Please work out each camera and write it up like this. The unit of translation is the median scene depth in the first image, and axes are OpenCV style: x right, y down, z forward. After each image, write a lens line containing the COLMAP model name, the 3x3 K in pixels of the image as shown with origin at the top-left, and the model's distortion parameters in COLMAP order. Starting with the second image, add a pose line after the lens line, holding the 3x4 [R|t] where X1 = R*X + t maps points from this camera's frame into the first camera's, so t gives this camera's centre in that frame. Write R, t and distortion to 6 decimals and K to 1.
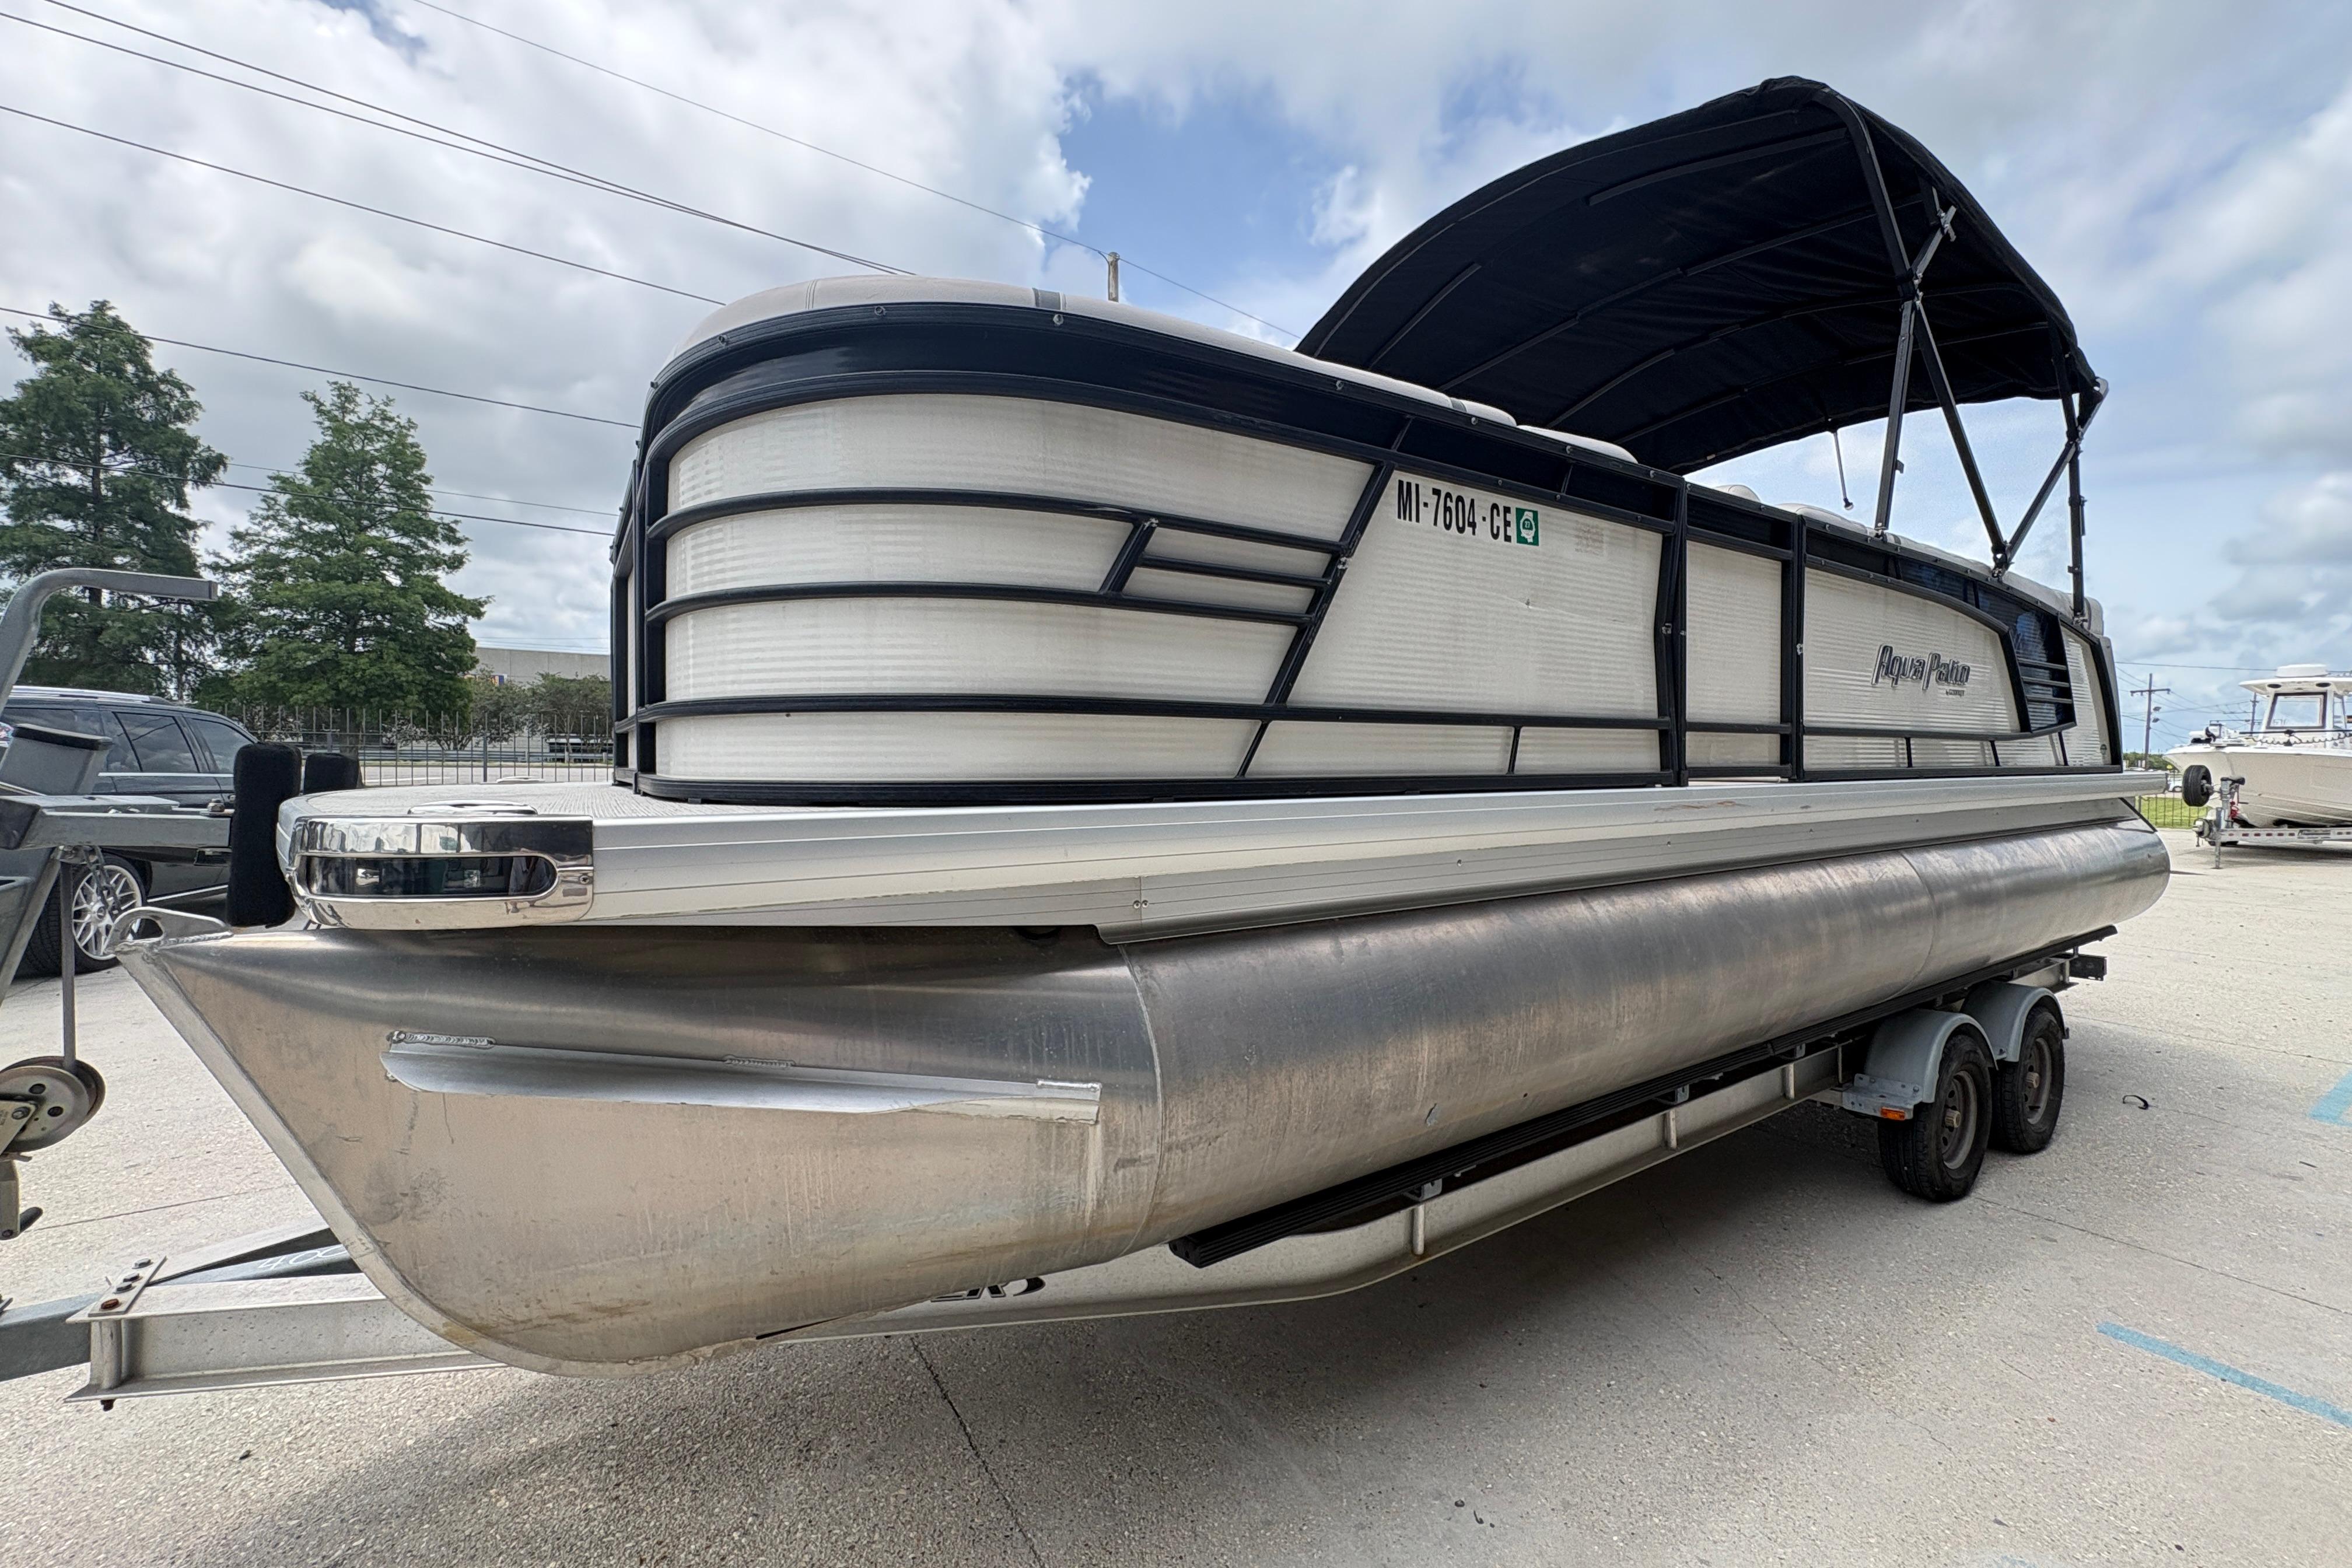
lens RADIAL K [[948.2, 0, 1200.1], [0, 948.2, 792.6], [0, 0, 1]] dist [-0.014035, 0.005240]
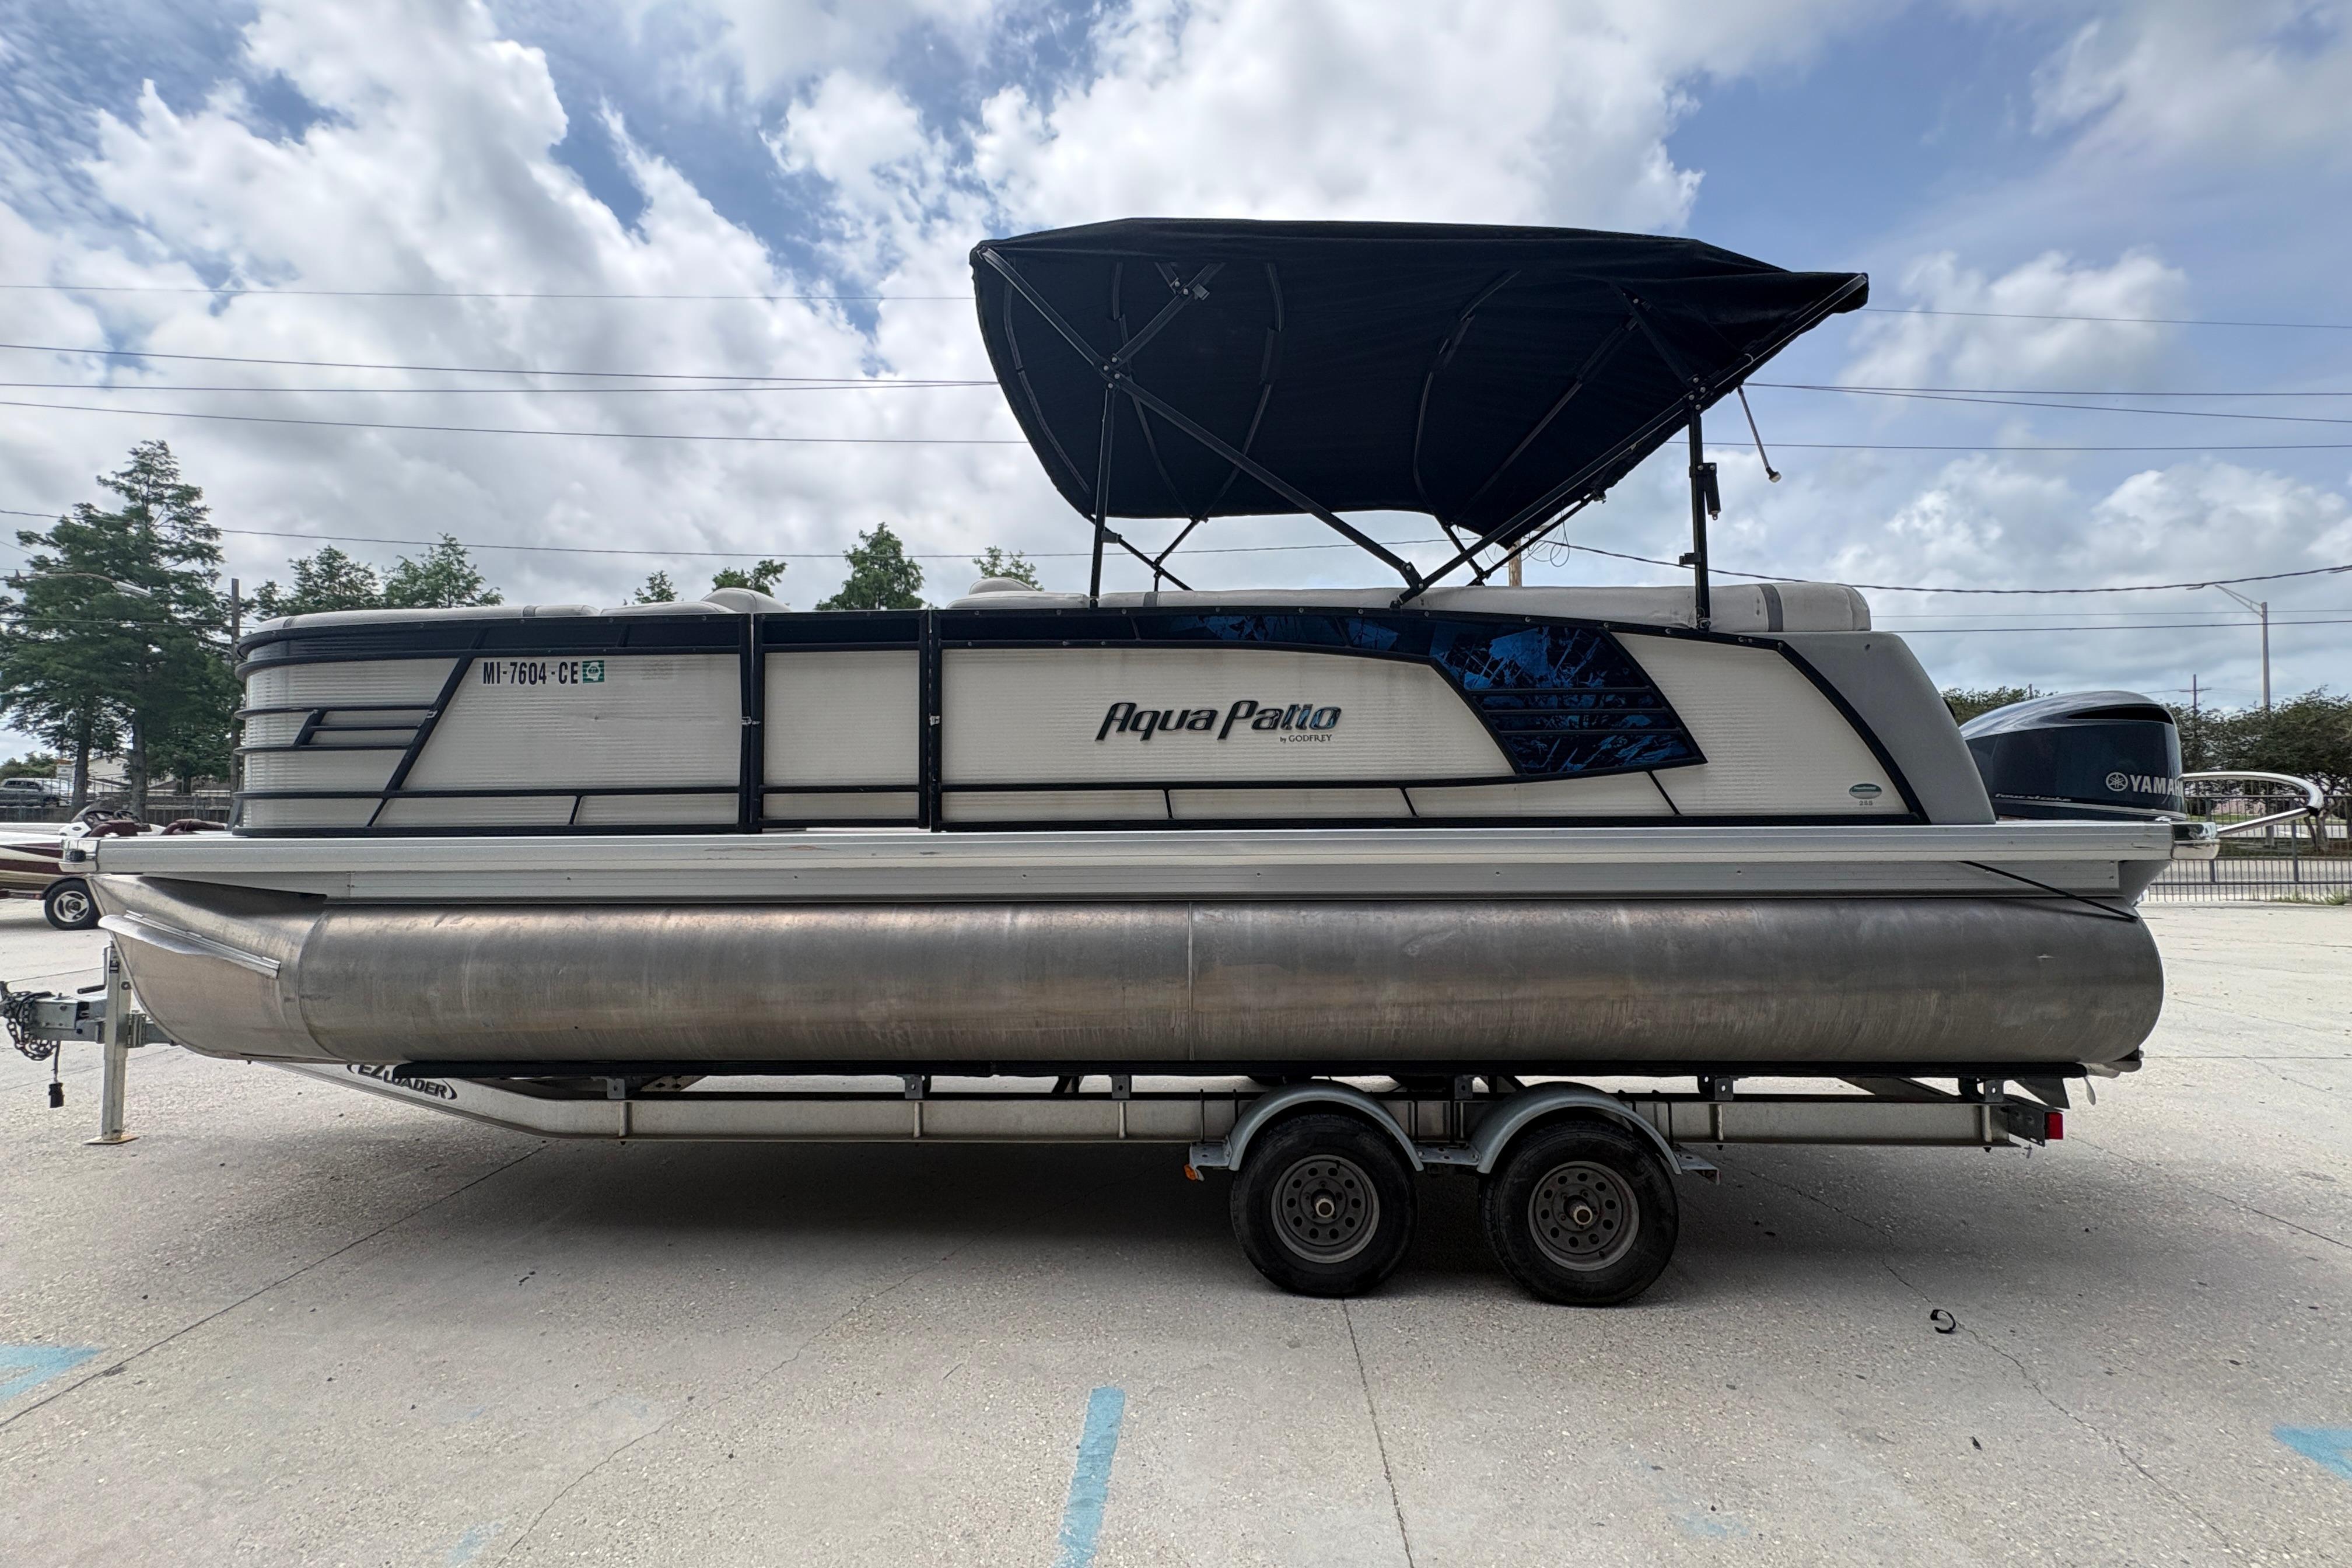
lens RADIAL K [[948.2, 0, 1200.1], [0, 948.2, 792.6], [0, 0, 1]] dist [-0.014035, 0.005240]
pose [[0.819051, -0.017569, -0.573452, 1.857470], [-0.011336, 0.998840, -0.046793, -0.010220], [0.573609, 0.044827, 0.817902, 0.253236]]
